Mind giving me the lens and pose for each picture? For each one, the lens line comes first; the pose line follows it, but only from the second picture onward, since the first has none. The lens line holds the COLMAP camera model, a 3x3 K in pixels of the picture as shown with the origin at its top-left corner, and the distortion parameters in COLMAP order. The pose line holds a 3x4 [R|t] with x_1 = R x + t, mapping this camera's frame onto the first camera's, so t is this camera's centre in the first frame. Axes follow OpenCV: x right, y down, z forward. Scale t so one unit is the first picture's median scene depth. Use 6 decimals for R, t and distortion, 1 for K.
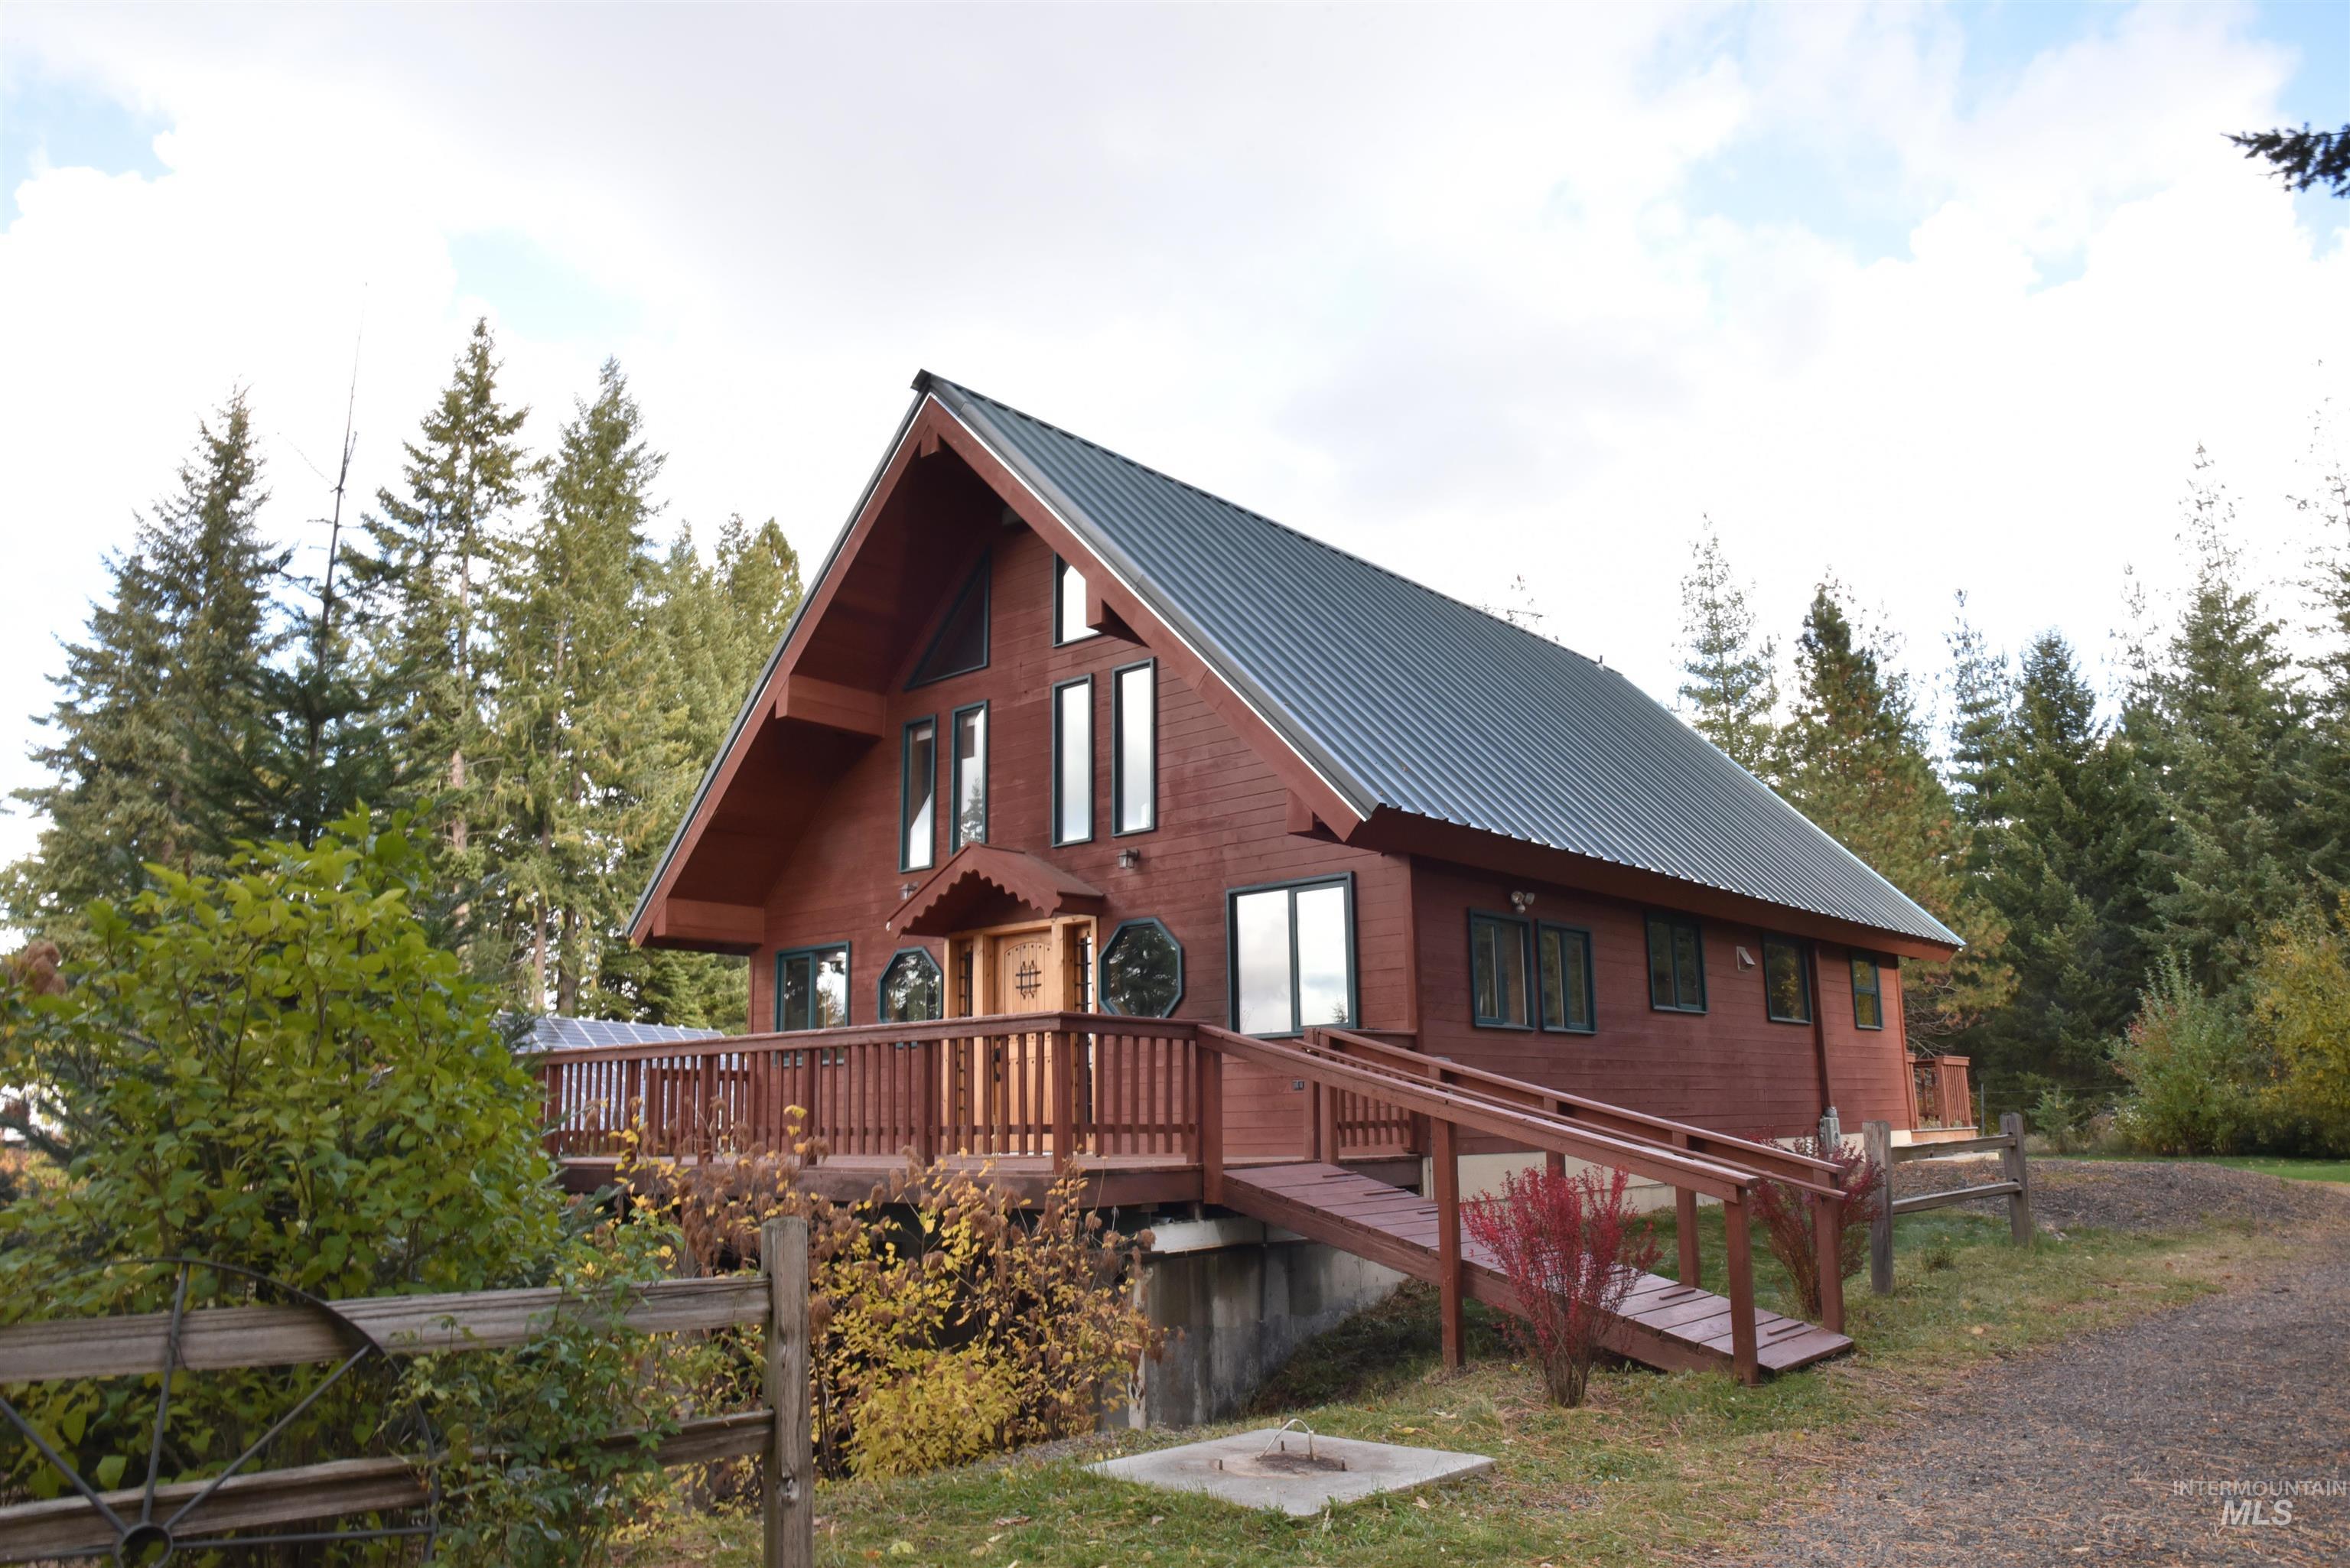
lens RADIAL K [[1604.5, 0, 1173.4], [0, 1604.5, 781.8], [0, 0, 1]] dist [-0.067168, 0.006750]
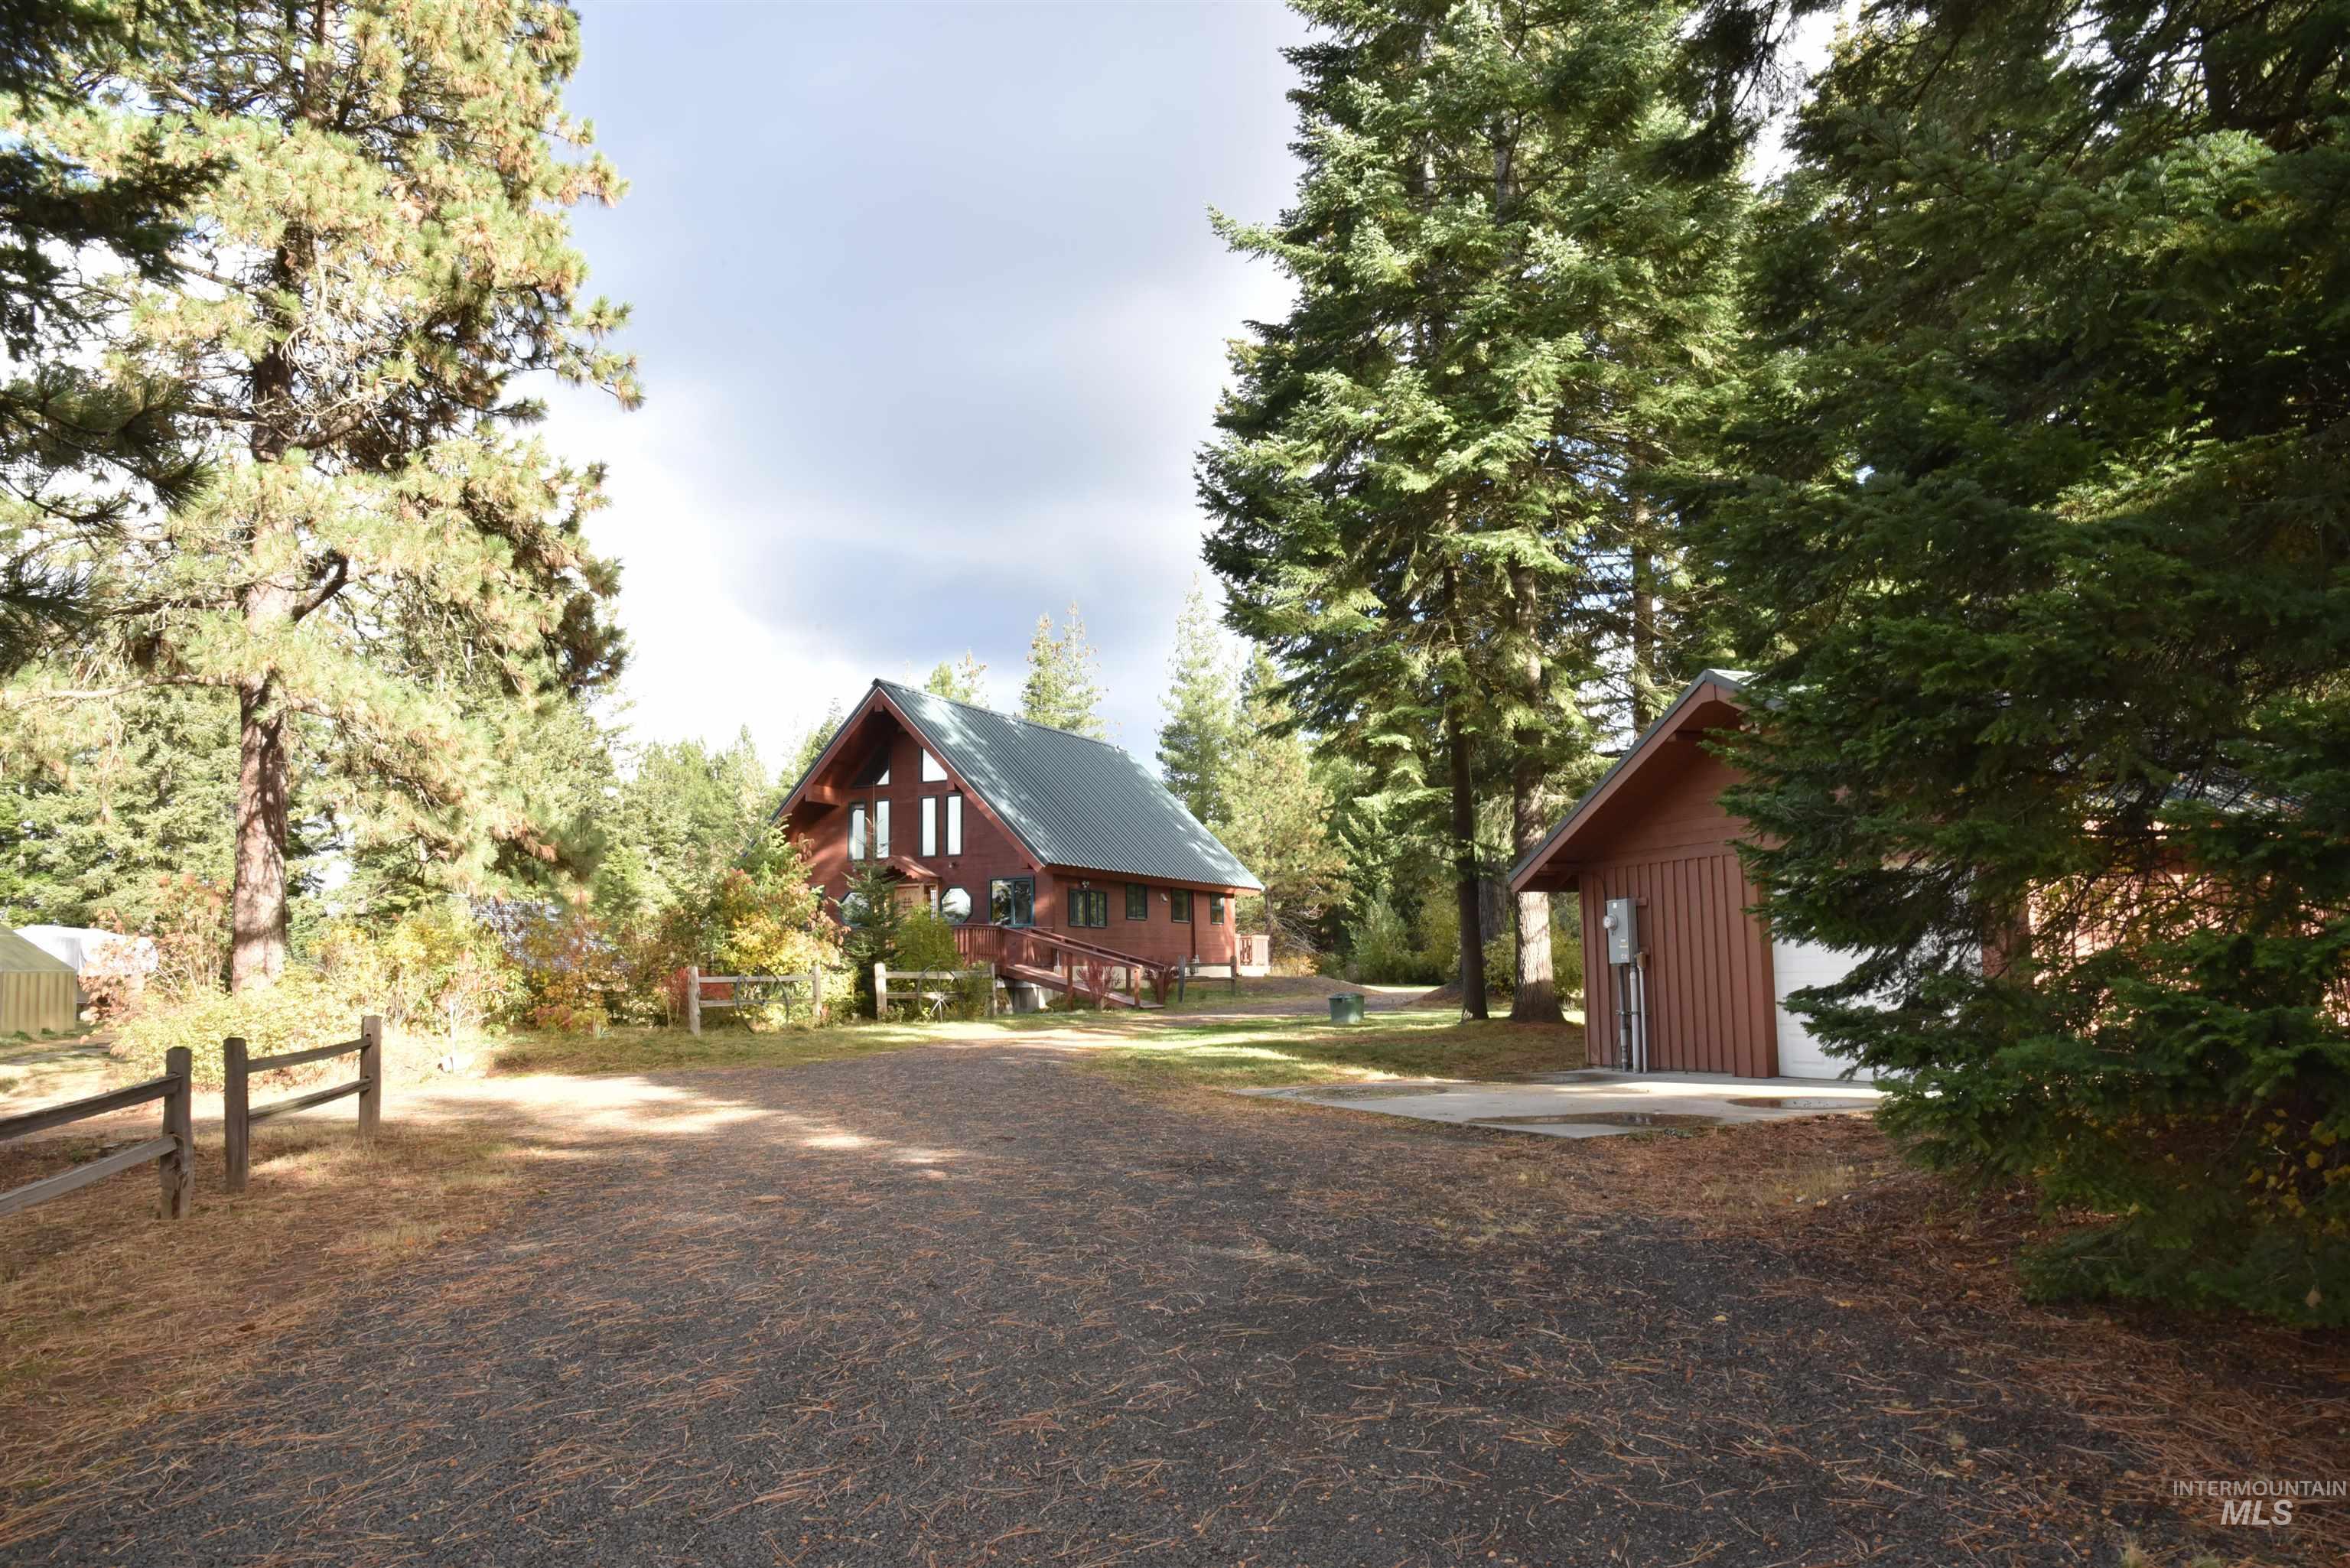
lens RADIAL K [[1604.5, 0, 1177.5], [0, 1604.5, 783.2], [0, 0, 1]] dist [-0.067168, 0.006750]
pose [[0.954844, 0.030299, 0.295560, -0.380181], [-0.054100, 0.995887, 0.072681, -0.251245], [-0.292142, -0.085389, 0.952555, -1.409243]]
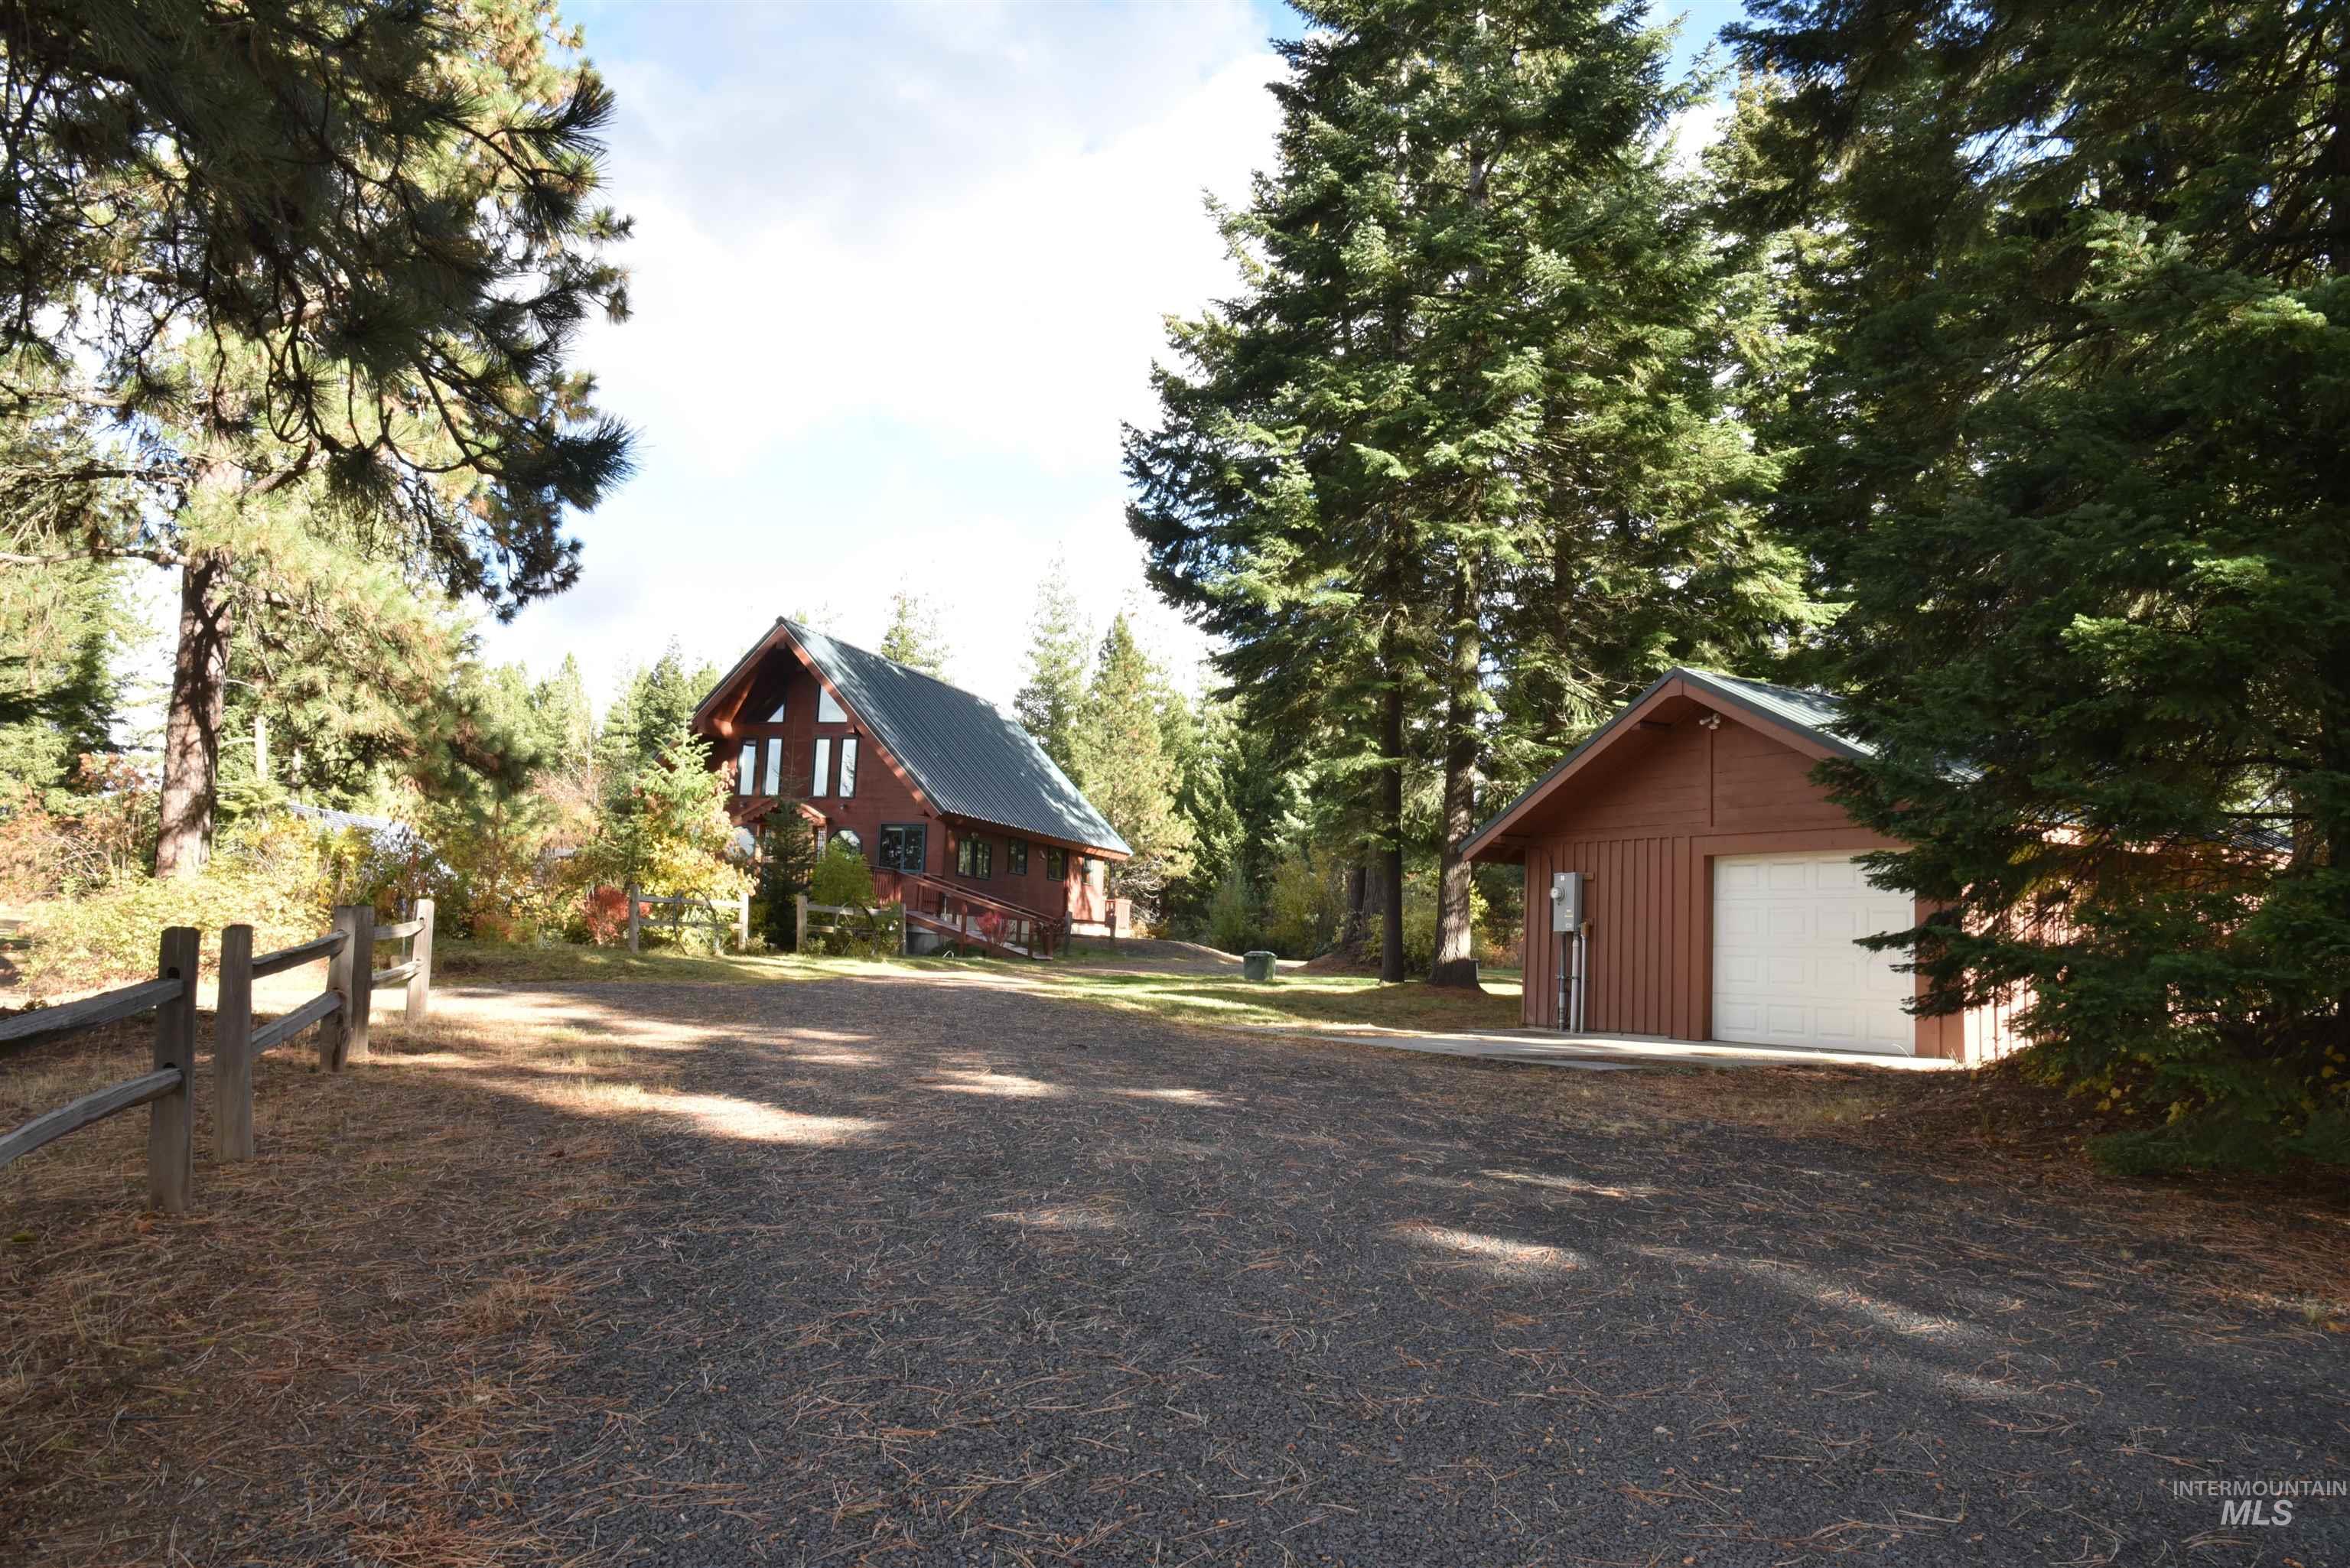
lens RADIAL K [[1604.5, 0, 1179.2], [0, 1604.5, 781.7], [0, 0, 1]] dist [-0.067168, 0.006750]
pose [[0.907214, 0.093609, 0.410122, -0.510044], [-0.136434, 0.987702, 0.076360, -0.228716], [-0.397930, -0.125229, 0.908829, -1.416967]]
